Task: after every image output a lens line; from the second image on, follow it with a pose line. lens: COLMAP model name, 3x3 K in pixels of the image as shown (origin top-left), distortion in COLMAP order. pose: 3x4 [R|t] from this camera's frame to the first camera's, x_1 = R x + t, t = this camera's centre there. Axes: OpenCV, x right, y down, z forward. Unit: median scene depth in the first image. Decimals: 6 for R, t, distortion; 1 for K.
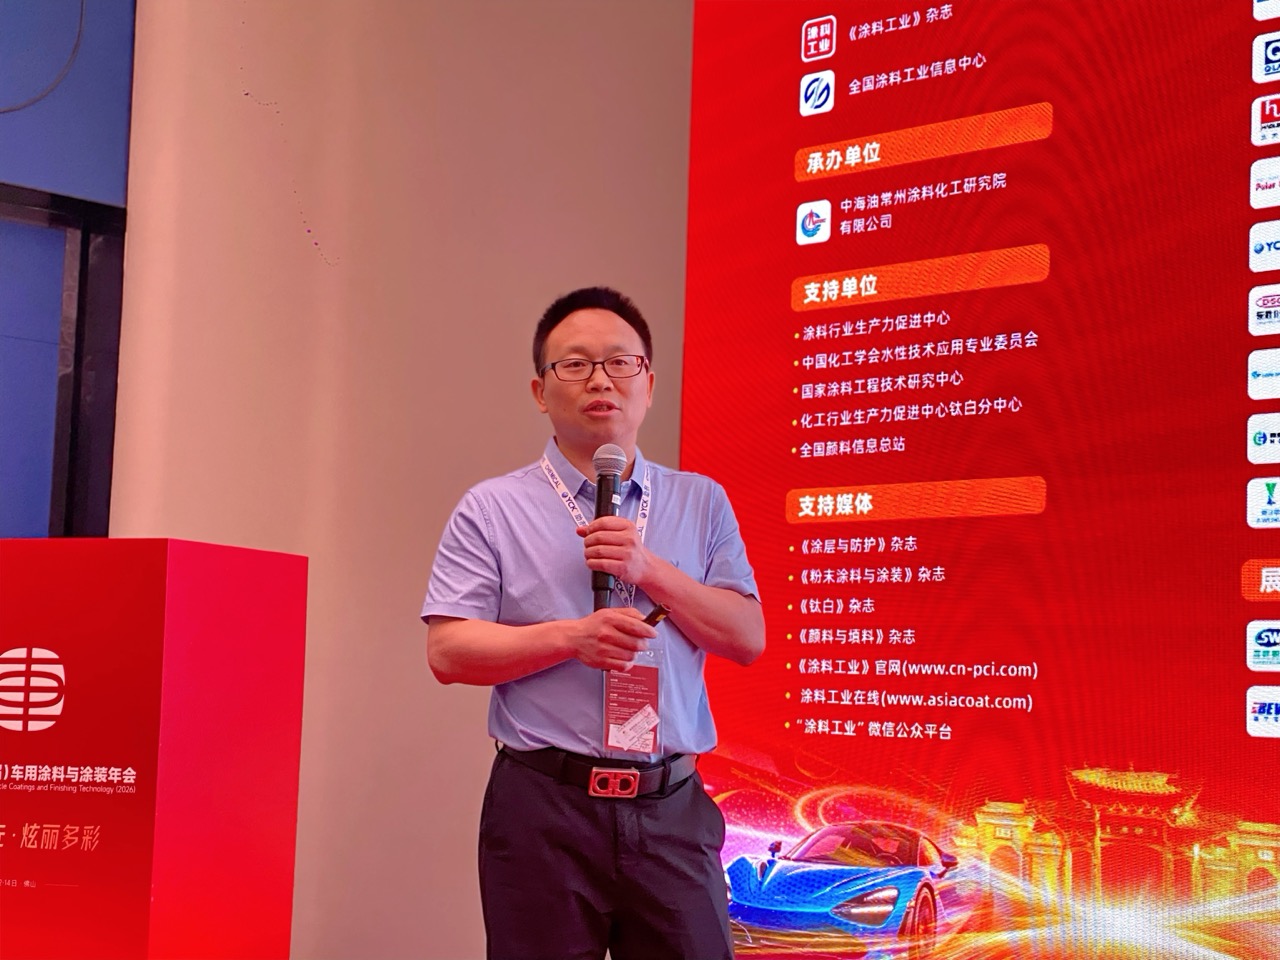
lens RADIAL K [[2456.1, 0, 625.2], [0, 2456.1, 449.8], [0, 0, 1]] dist [0.130452, 0.000000]
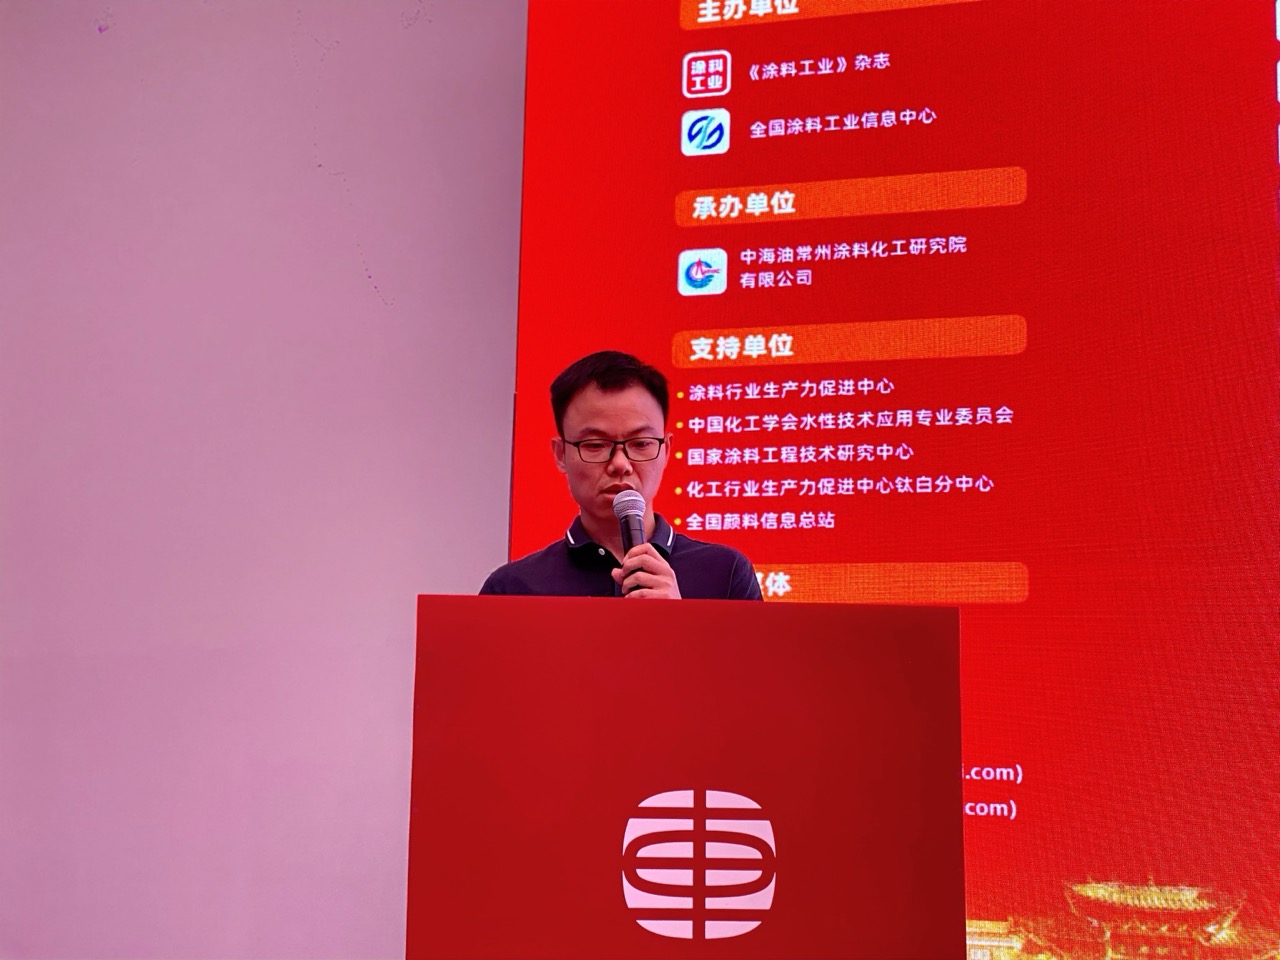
lens RADIAL K [[1994.2, 0, 603.4], [0, 1994.2, 459.5], [0, 0, 1]] dist [0.100120, 0.000000]
pose [[0.883725, 0.065473, 0.463405, -0.304381], [-0.045392, 0.997489, -0.054369, 0.019091], [-0.465801, 0.027013, 0.884477, 0.381461]]
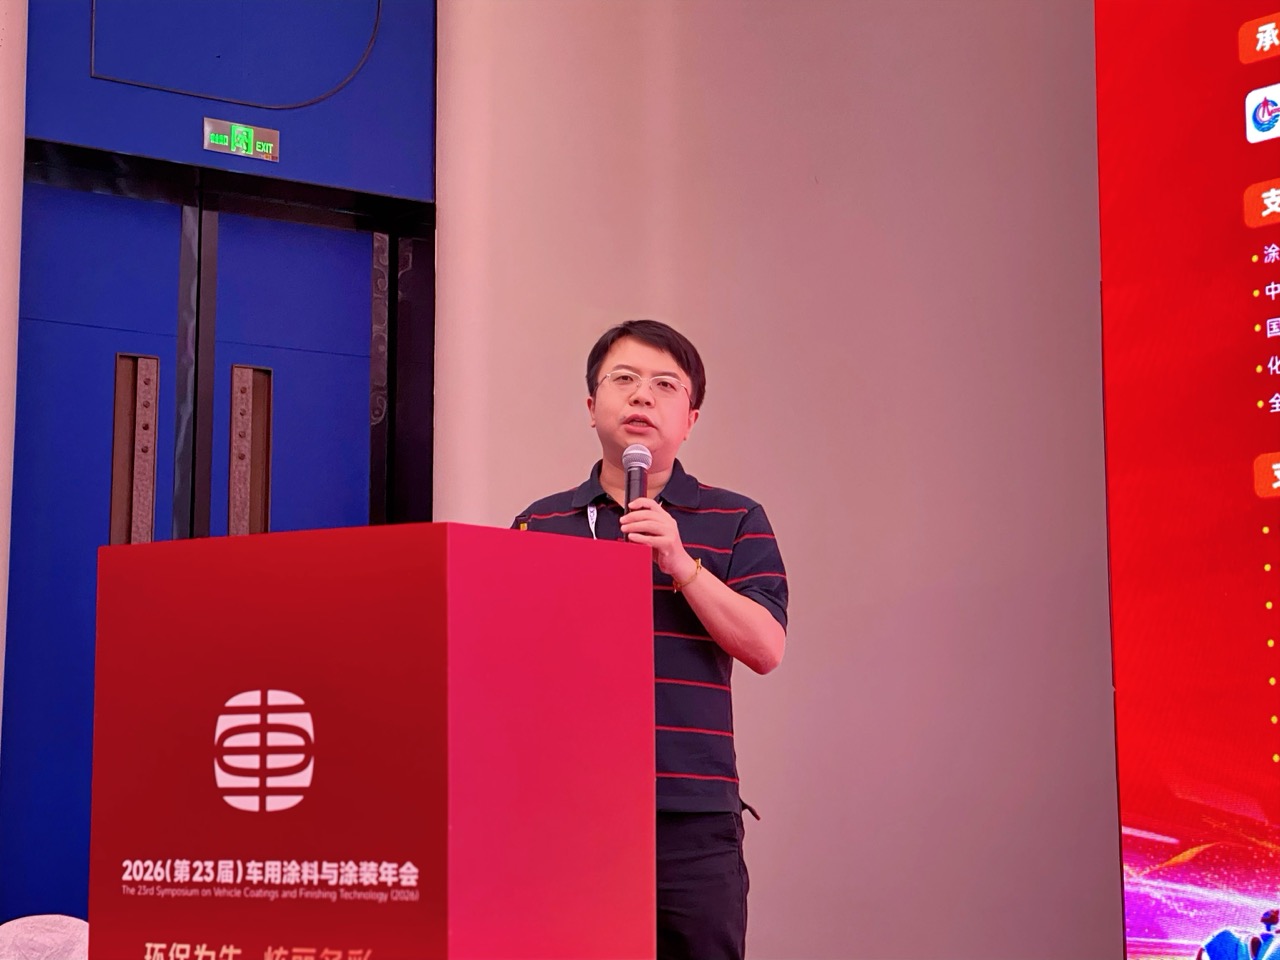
lens RADIAL K [[2389.7, 0, 608.8], [0, 2389.7, 411.2], [0, 0, 1]] dist [0.145271, 0.000000]
pose [[0.988500, -0.054637, -0.141007, -0.028849], [0.050321, 0.998154, -0.033998, 0.018742], [0.142605, 0.026512, 0.989425, 0.218850]]
